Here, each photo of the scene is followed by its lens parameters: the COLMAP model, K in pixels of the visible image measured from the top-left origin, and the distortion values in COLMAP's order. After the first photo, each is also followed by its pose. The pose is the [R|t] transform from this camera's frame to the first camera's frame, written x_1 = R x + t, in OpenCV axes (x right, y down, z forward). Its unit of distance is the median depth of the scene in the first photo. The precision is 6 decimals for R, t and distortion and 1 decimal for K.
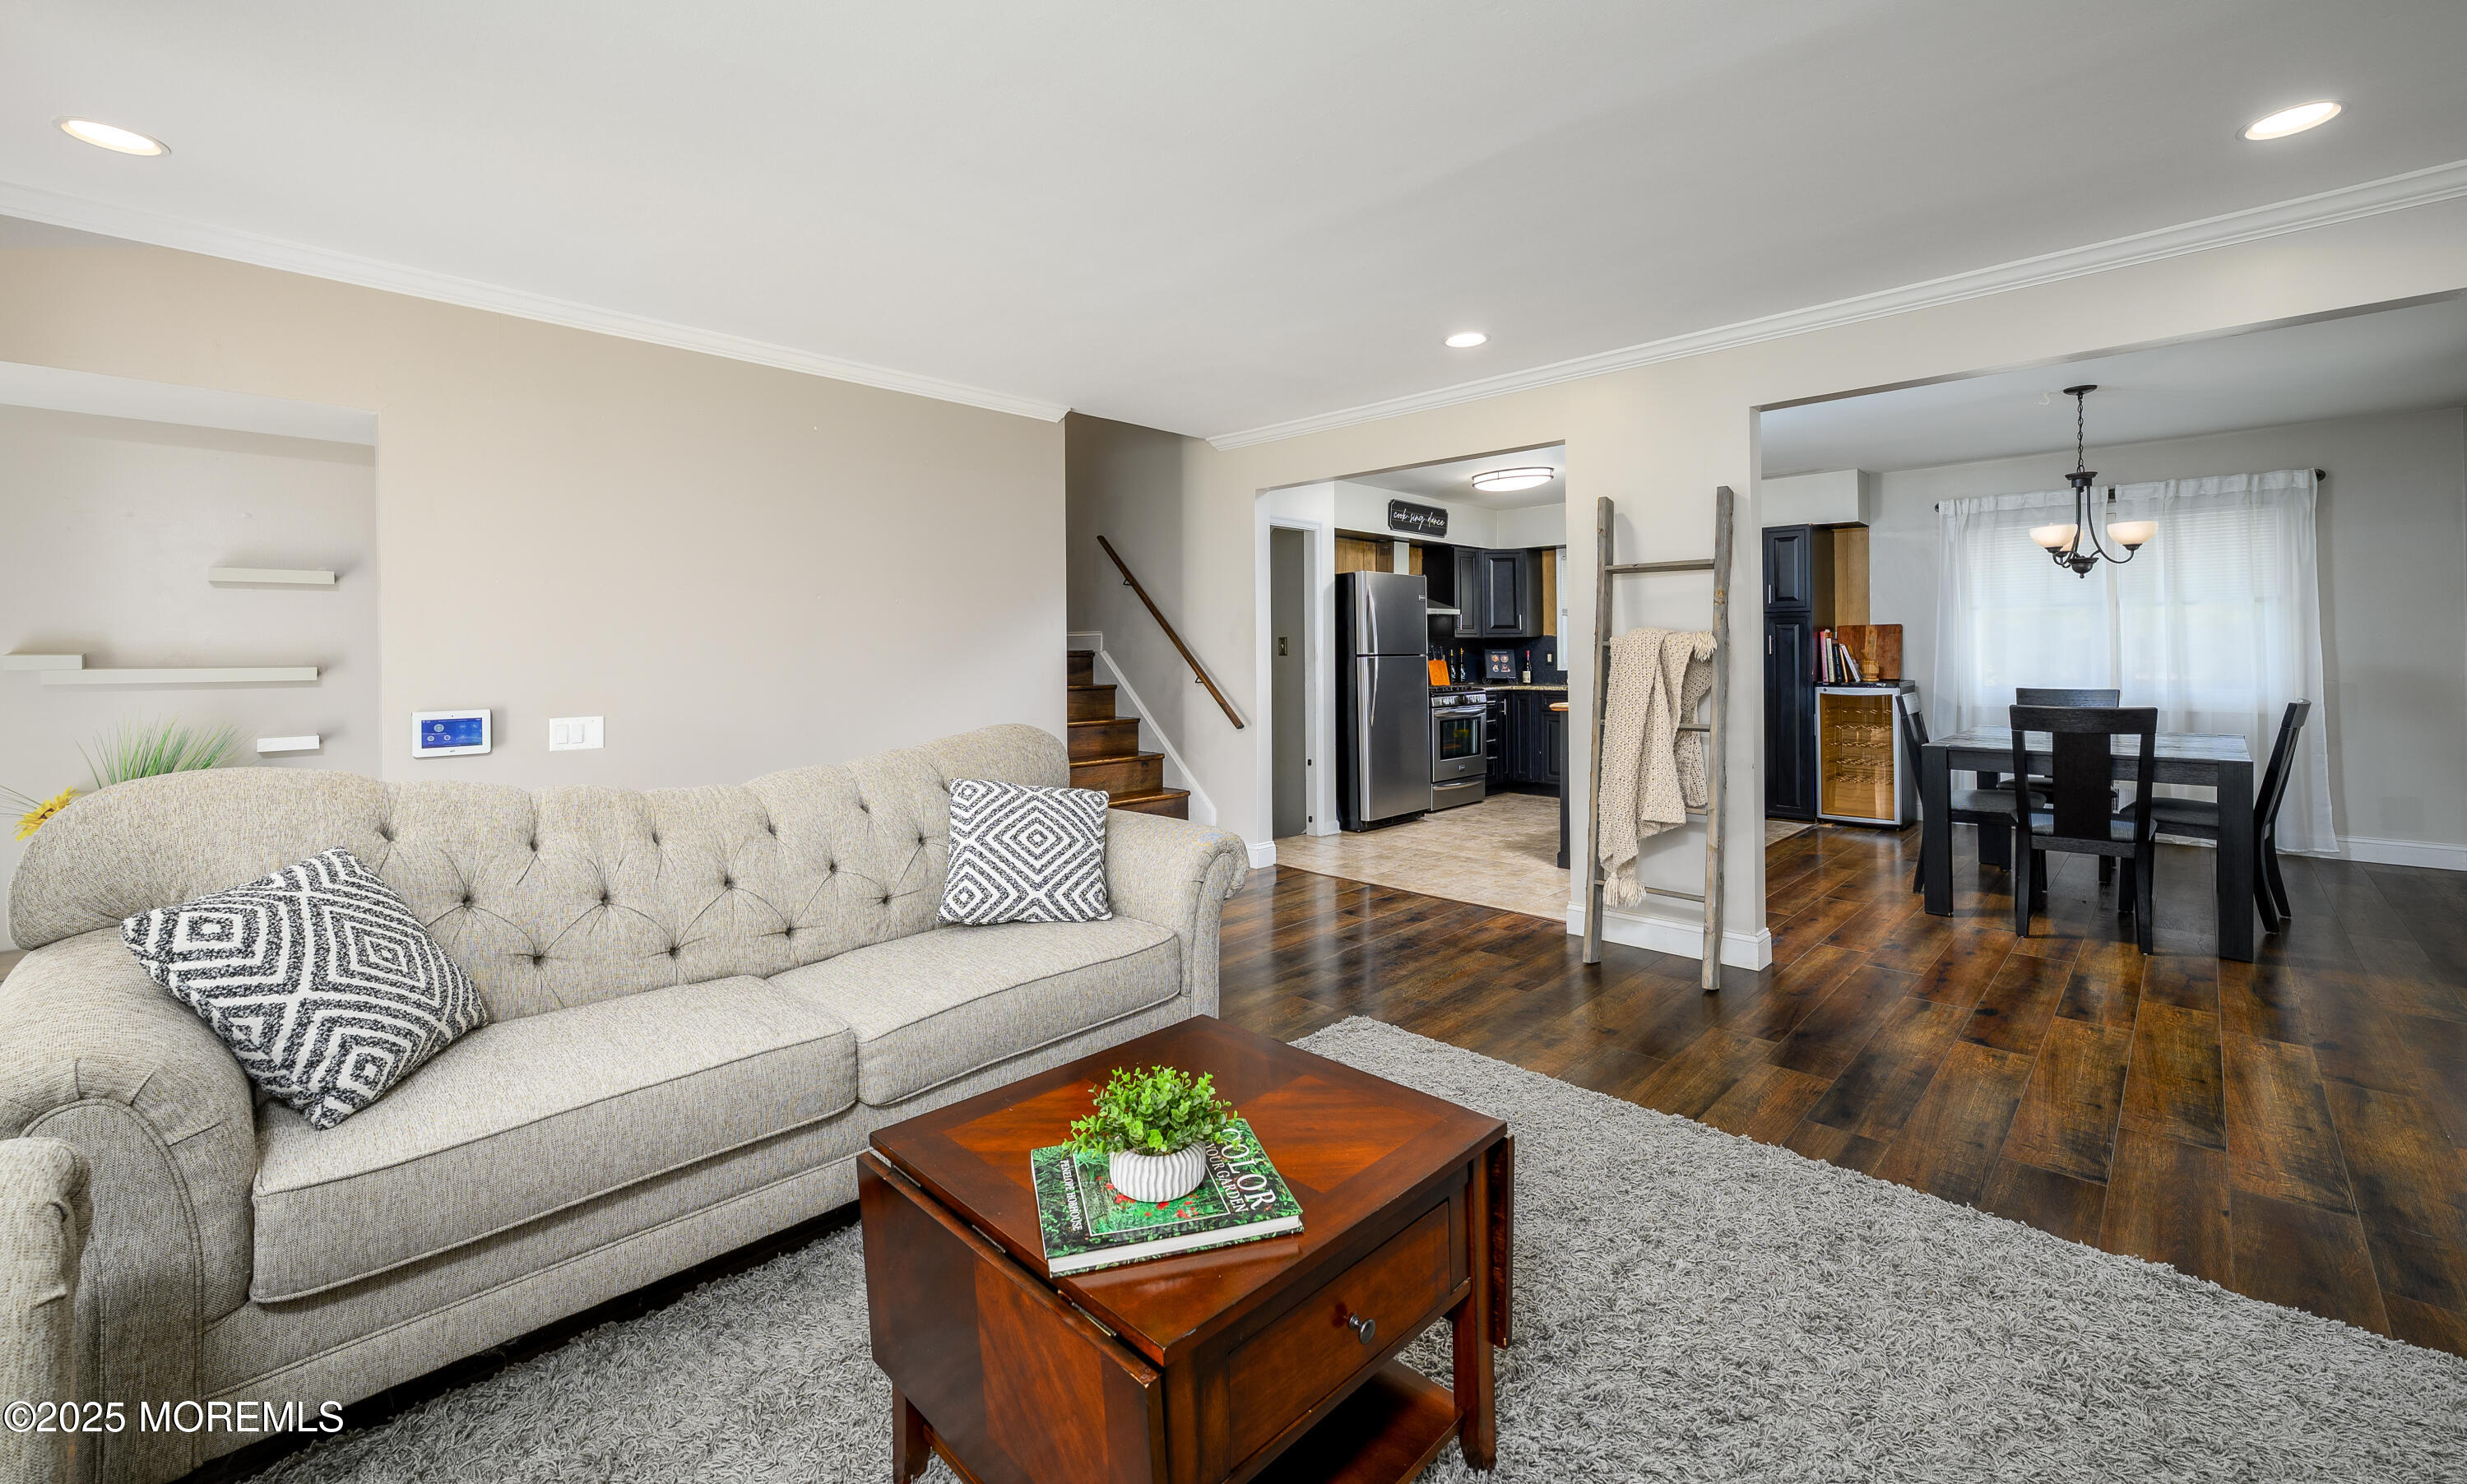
lens RADIAL K [[987.2, 0, 1260.9], [0, 987.2, 645.6], [0, 0, 1]] dist [0.000561, 0.000035]
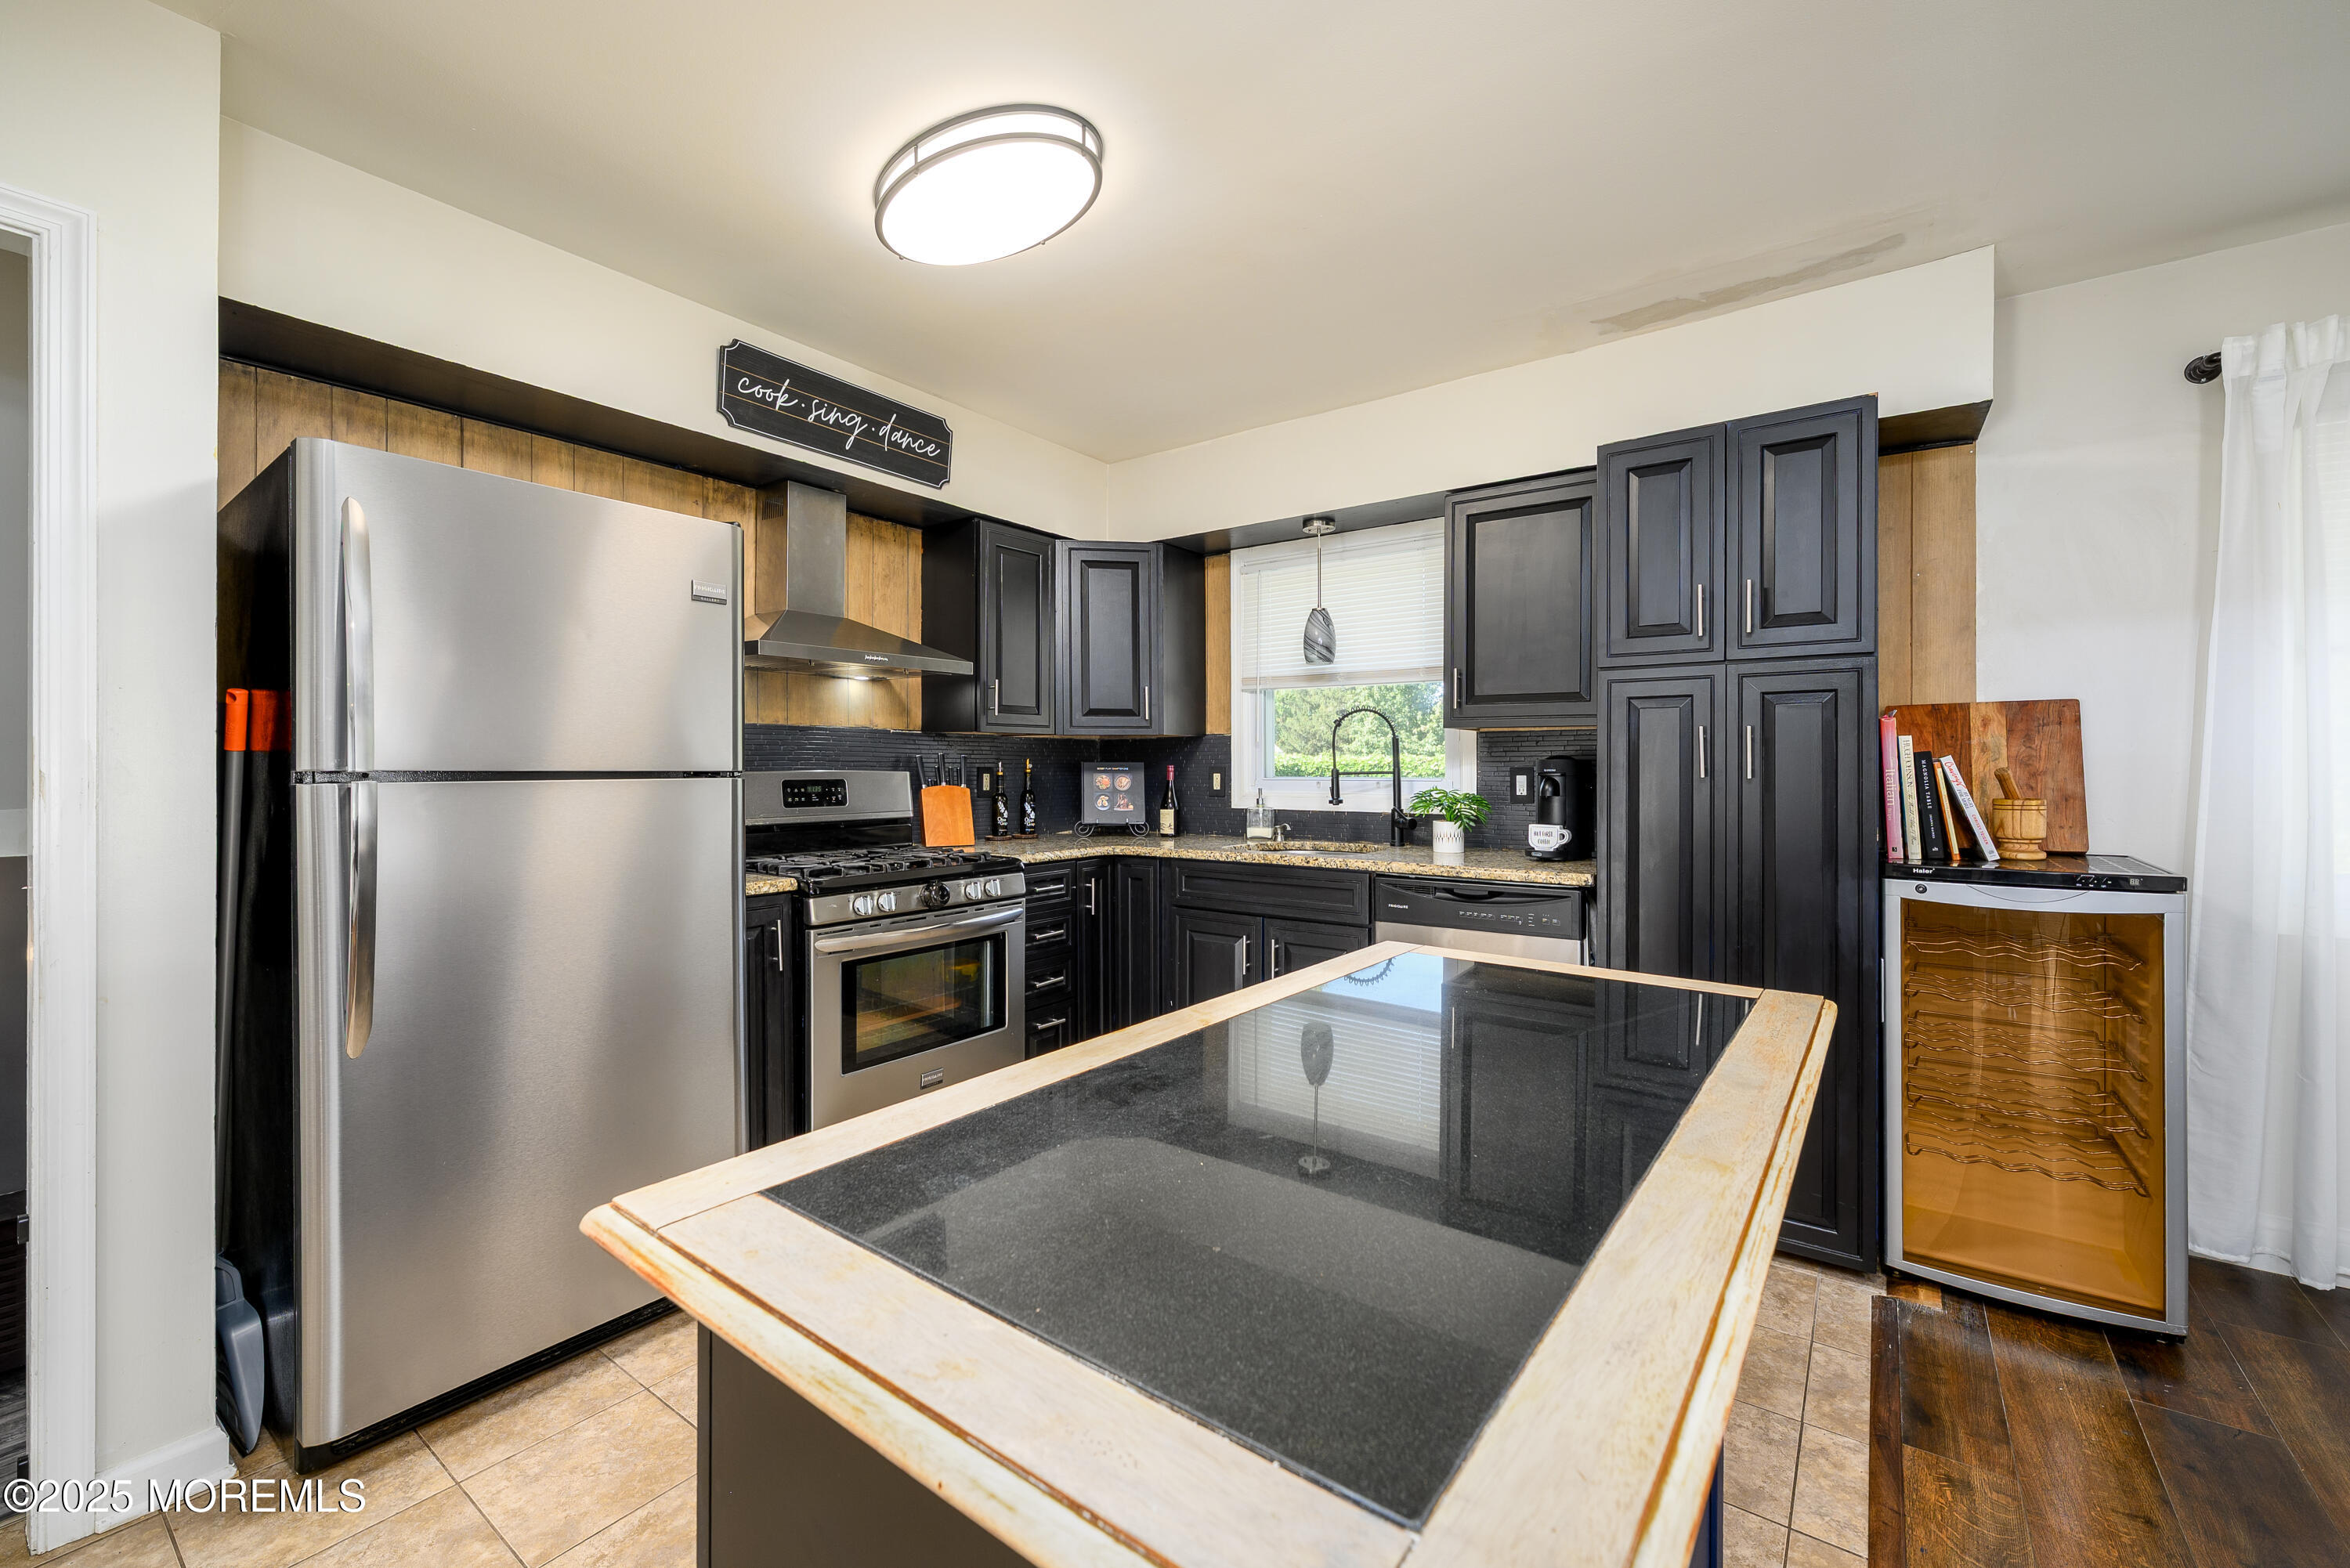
lens RADIAL K [[953.5, 0, 1185.9], [0, 953.5, 769.3], [0, 0, 1]] dist [-0.000849, -0.000239]
pose [[0.991681, 0.007517, 0.128503, 0.240399], [-0.008529, 0.999937, 0.007324, 0.003581], [-0.128440, -0.008359, 0.991682, 0.602050]]
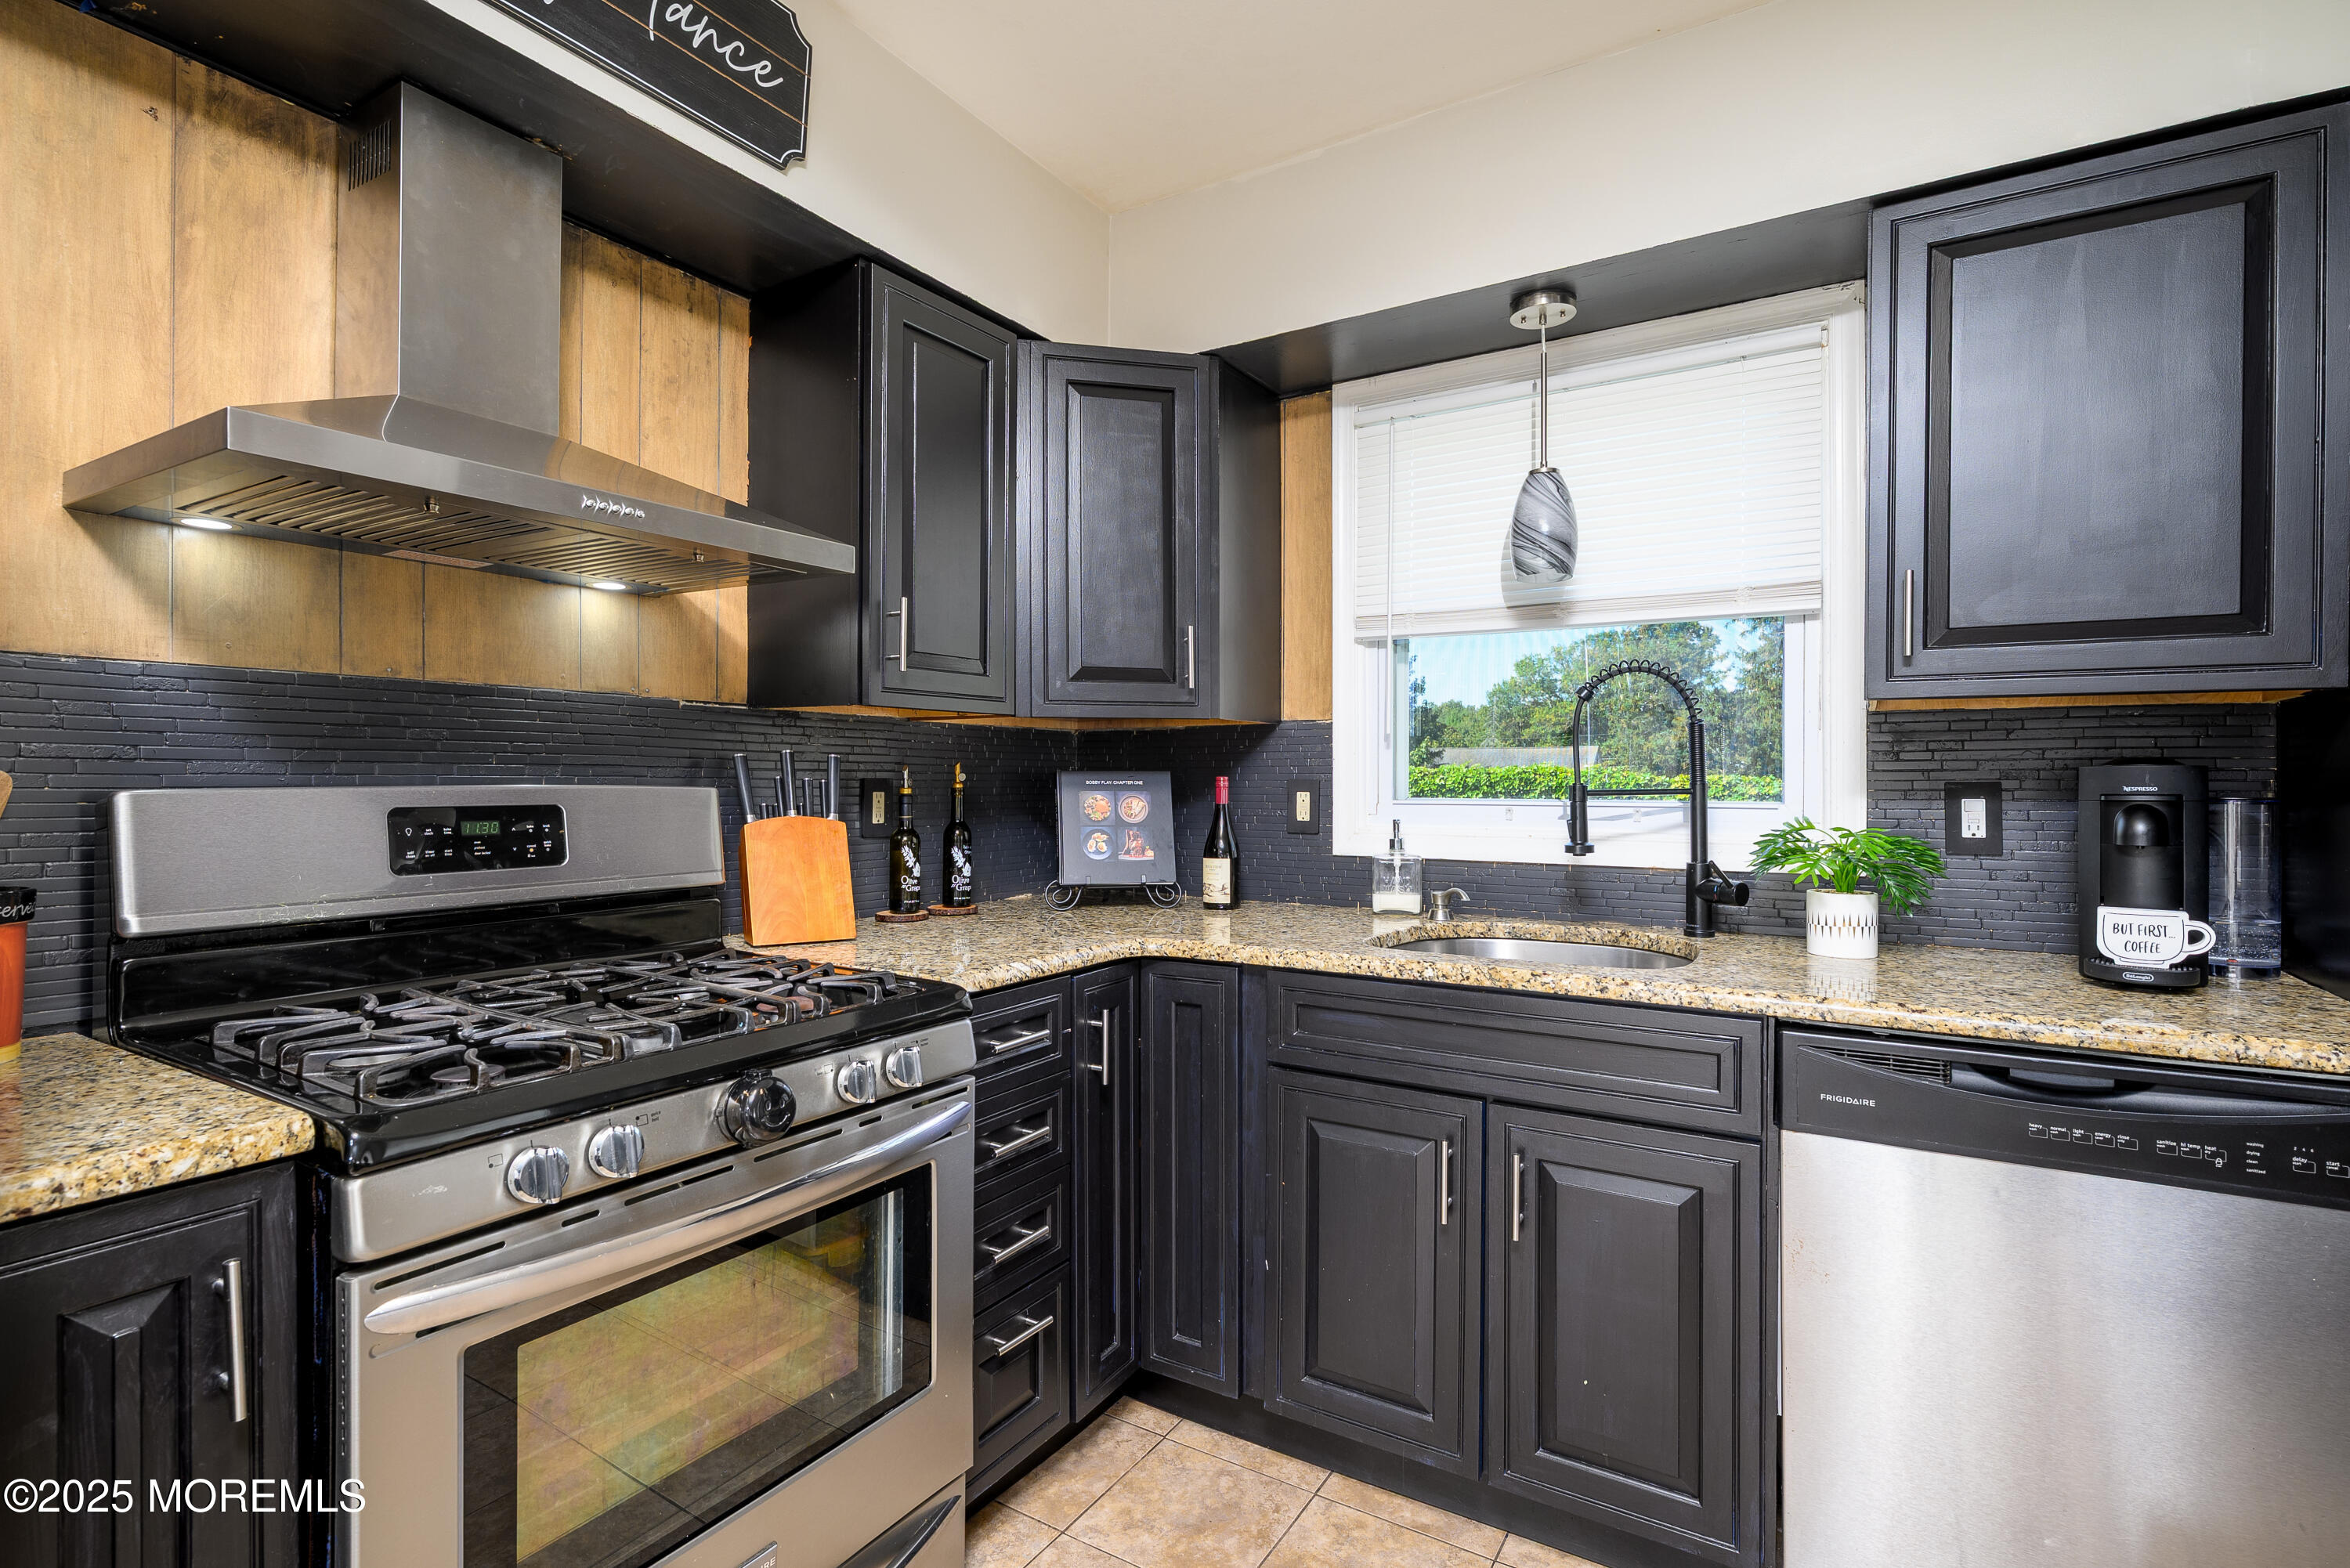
lens RADIAL K [[1110.2, 0, 1175.0], [0, 1110.2, 784.0], [0, 0, 1]] dist [-0.004273, -0.000263]
pose [[0.980910, 0.009915, 0.194209, 0.222118], [-0.011424, 0.999913, 0.006653, 0.005406], [-0.194126, -0.008745, 0.980938, 0.790474]]
